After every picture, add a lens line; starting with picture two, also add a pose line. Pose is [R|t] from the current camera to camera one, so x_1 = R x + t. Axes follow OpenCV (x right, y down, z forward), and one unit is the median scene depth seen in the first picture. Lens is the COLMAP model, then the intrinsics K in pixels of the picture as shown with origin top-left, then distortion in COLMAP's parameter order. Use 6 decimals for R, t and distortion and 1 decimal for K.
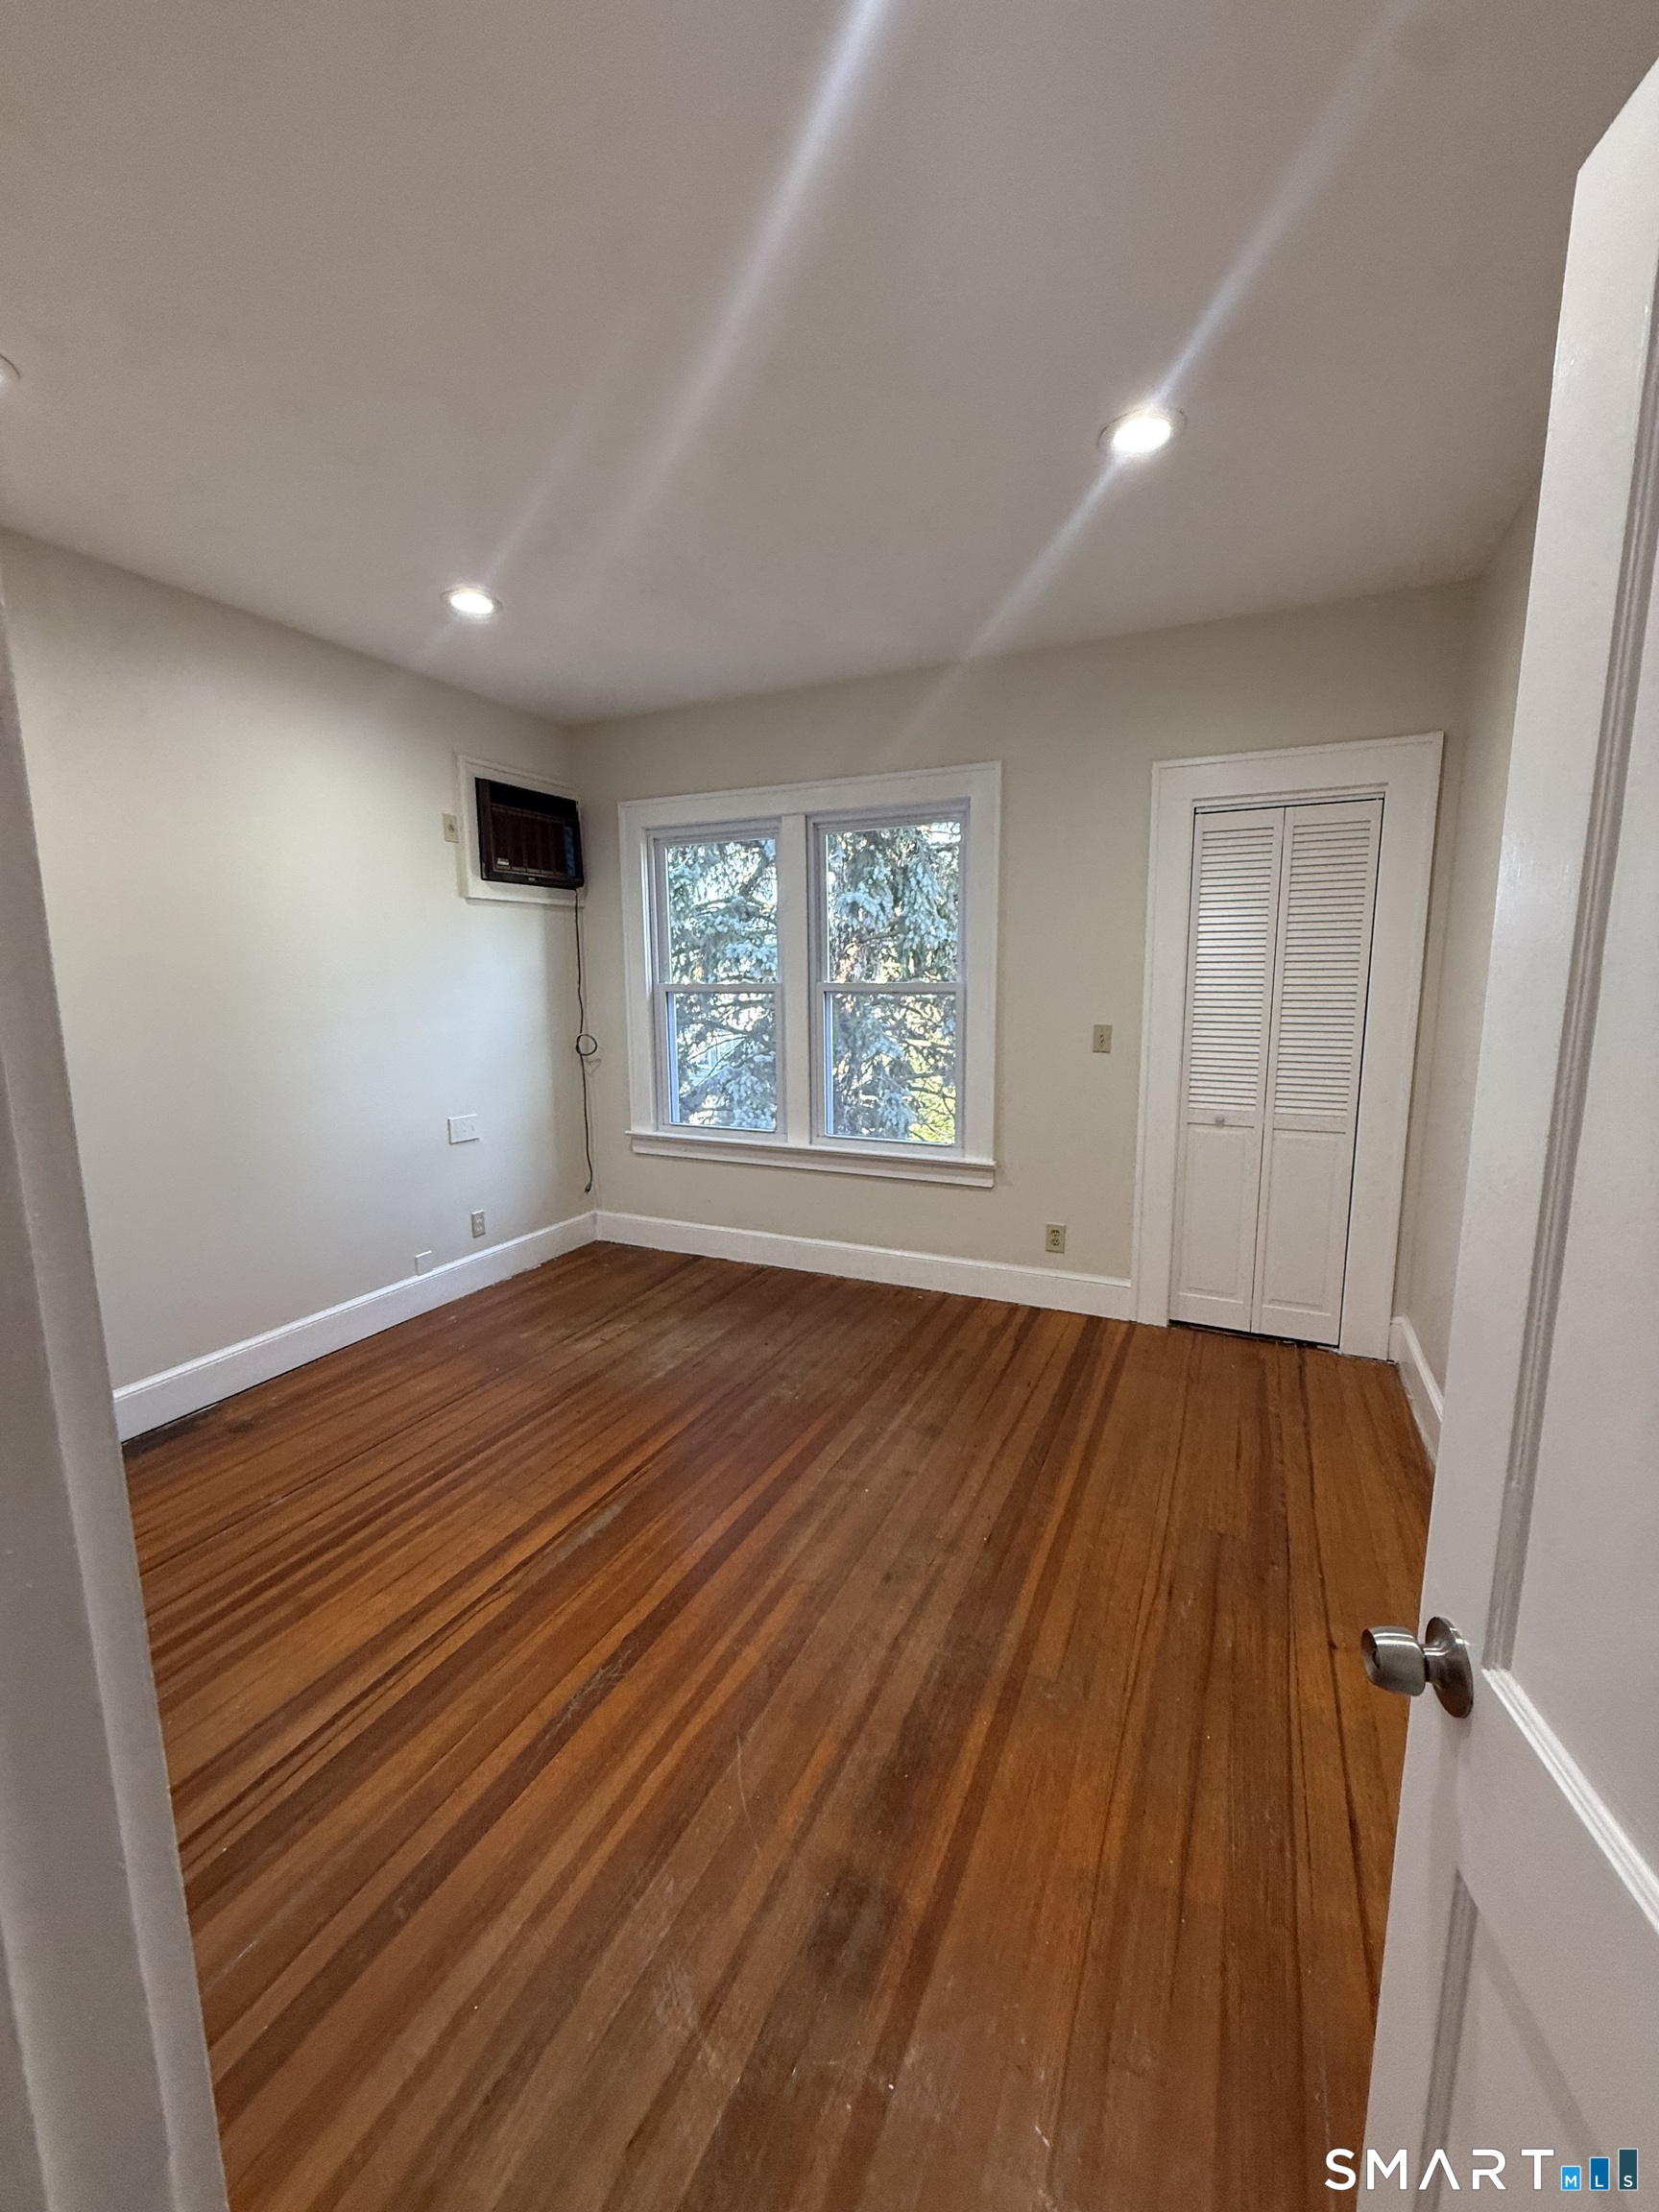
lens RADIAL K [[879.8, 0, 833.7], [0, 879.8, 1100.3], [0, 0, 1]] dist [-0.000598, 0.000882]
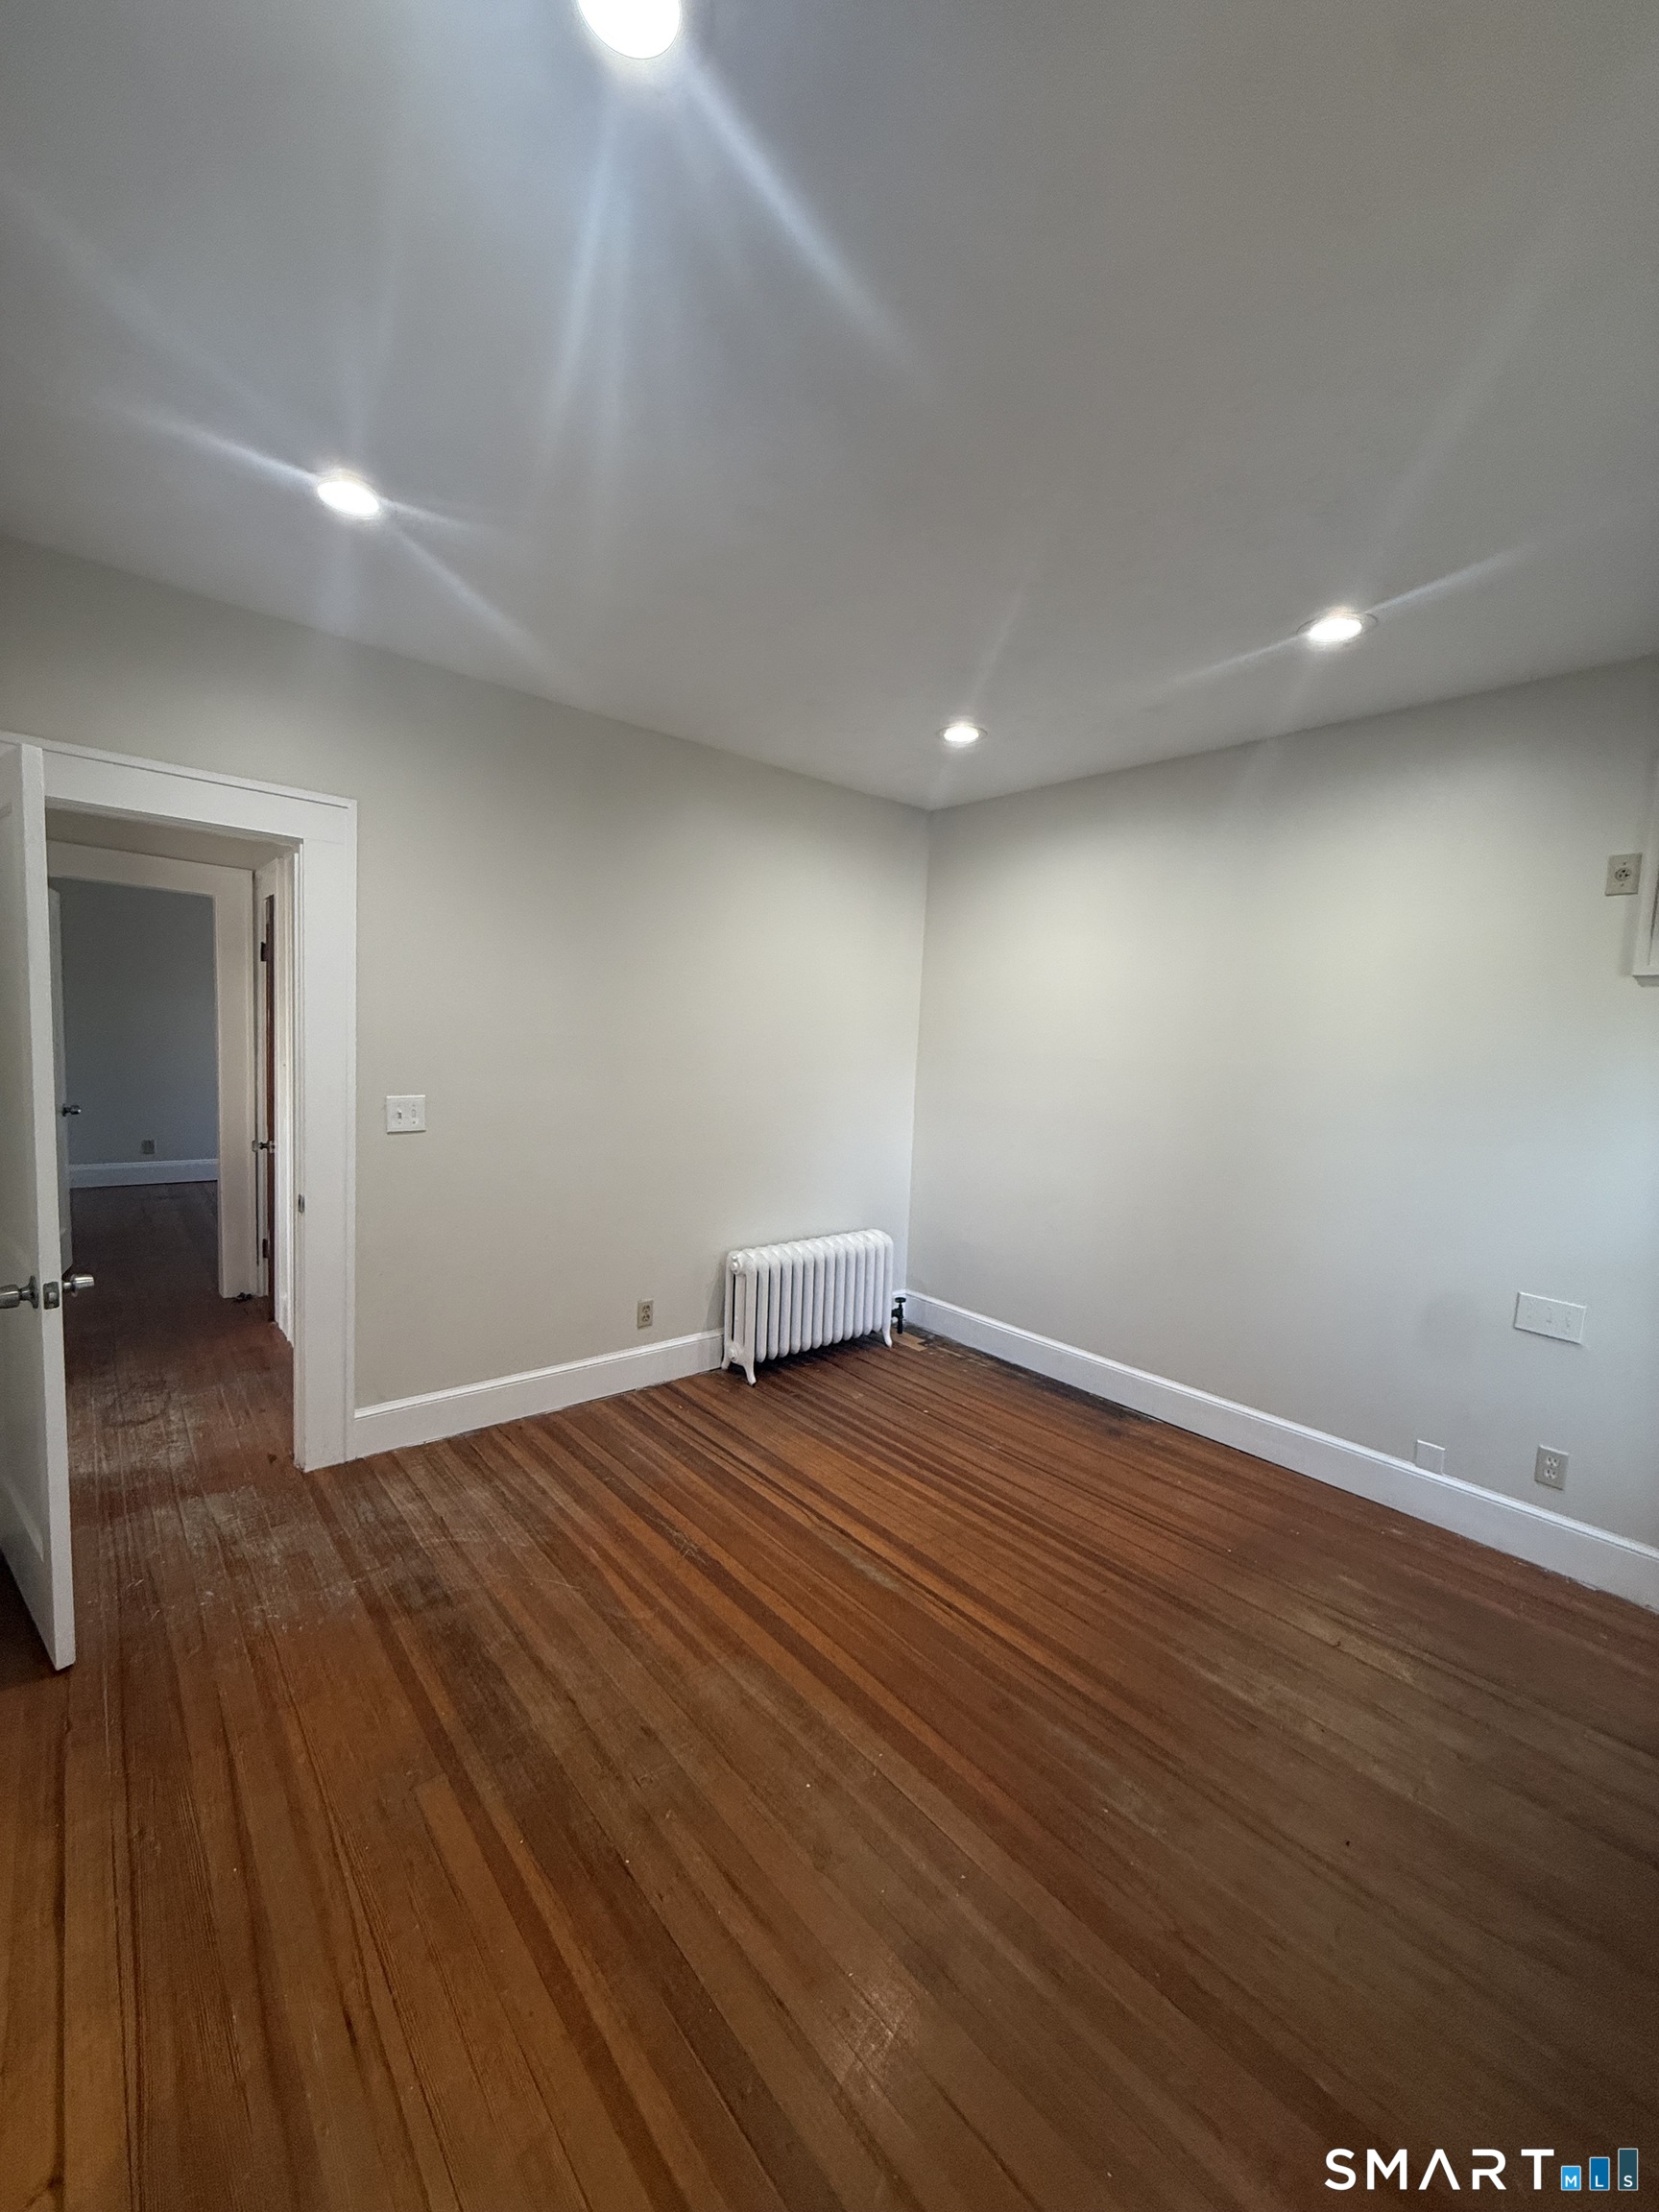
lens RADIAL K [[879.8, 0, 834.5], [0, 879.8, 1106.1], [0, 0, 1]] dist [-0.000598, 0.000882]
pose [[-0.404938, 0.068896, -0.911745, 0.724205], [-0.178352, 0.972051, 0.152665, -0.233976], [0.896781, 0.224431, -0.381333, 1.313675]]
